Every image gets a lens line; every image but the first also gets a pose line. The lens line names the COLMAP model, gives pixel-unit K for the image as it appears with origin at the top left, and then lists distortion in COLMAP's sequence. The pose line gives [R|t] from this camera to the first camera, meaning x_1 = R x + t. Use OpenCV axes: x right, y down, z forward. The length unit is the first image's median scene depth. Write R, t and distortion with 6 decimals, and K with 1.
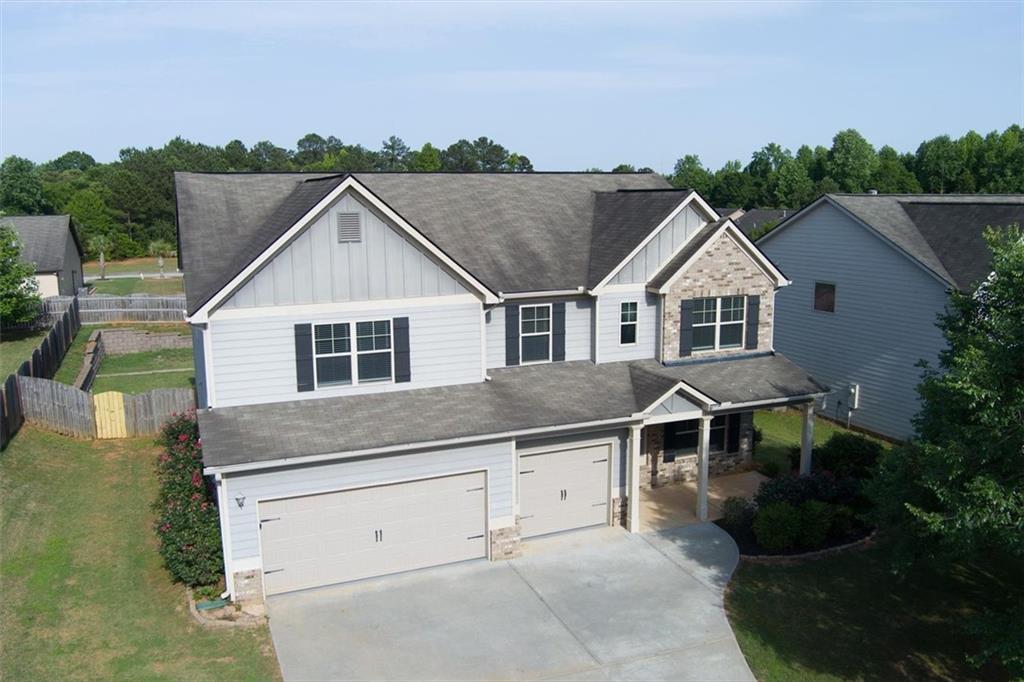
lens RADIAL K [[827.0, 0, 512.0], [0, 827.0, 341.0], [0, 0, 1]] dist [-0.065578, -0.003591]
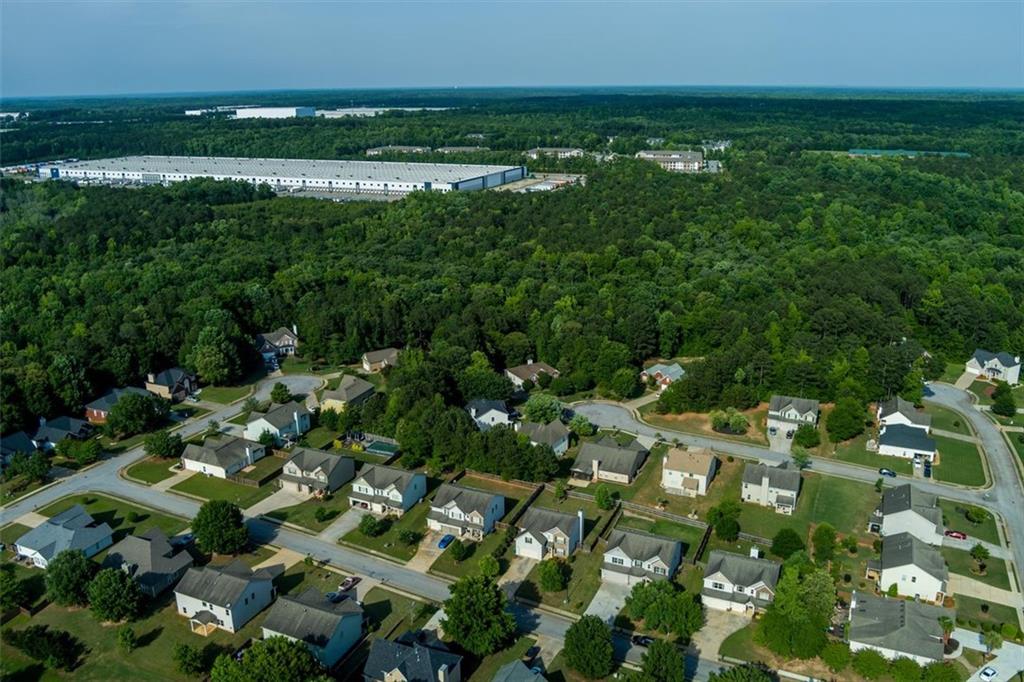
lens RADIAL K [[827.0, 0, 512.0], [0, 827.0, 341.0], [0, 0, 1]] dist [-0.065578, -0.003591]
pose [[0.681225, 0.223506, -0.697121, 5.302453], [-0.124464, 0.973751, 0.190570, -4.327791], [0.721416, -0.043055, 0.691162, -6.733582]]
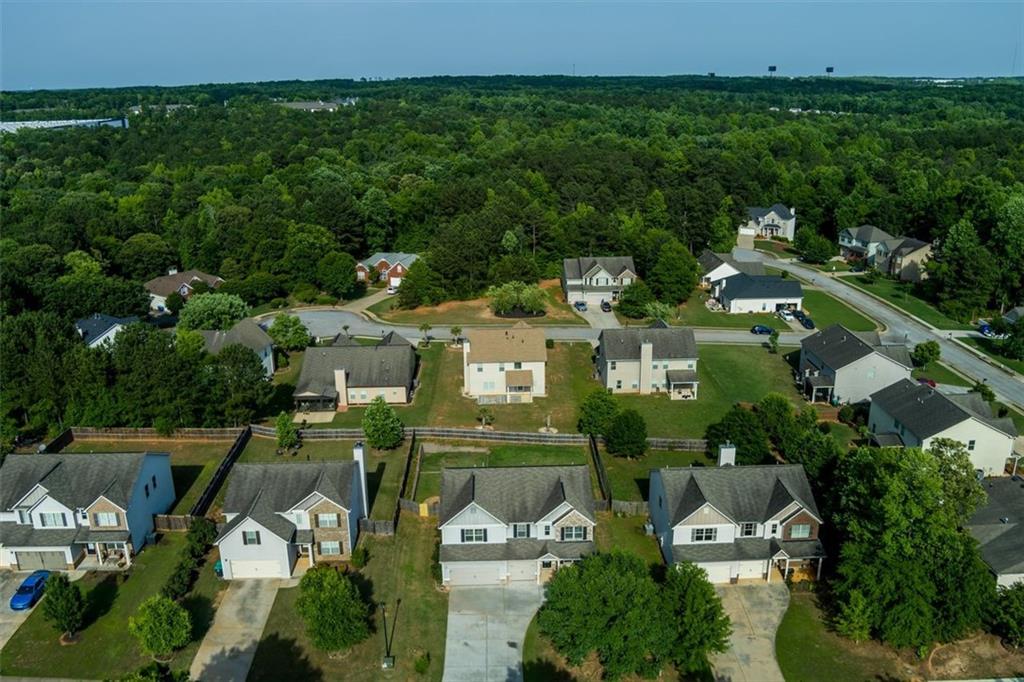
lens RADIAL K [[827.0, 0, 512.0], [0, 827.0, 341.0], [0, 0, 1]] dist [-0.065578, -0.003591]
pose [[0.932875, 0.110348, -0.342880, 1.368514], [-0.060425, 0.986371, 0.153041, -1.665244], [0.355095, -0.122050, 0.926829, -2.834973]]
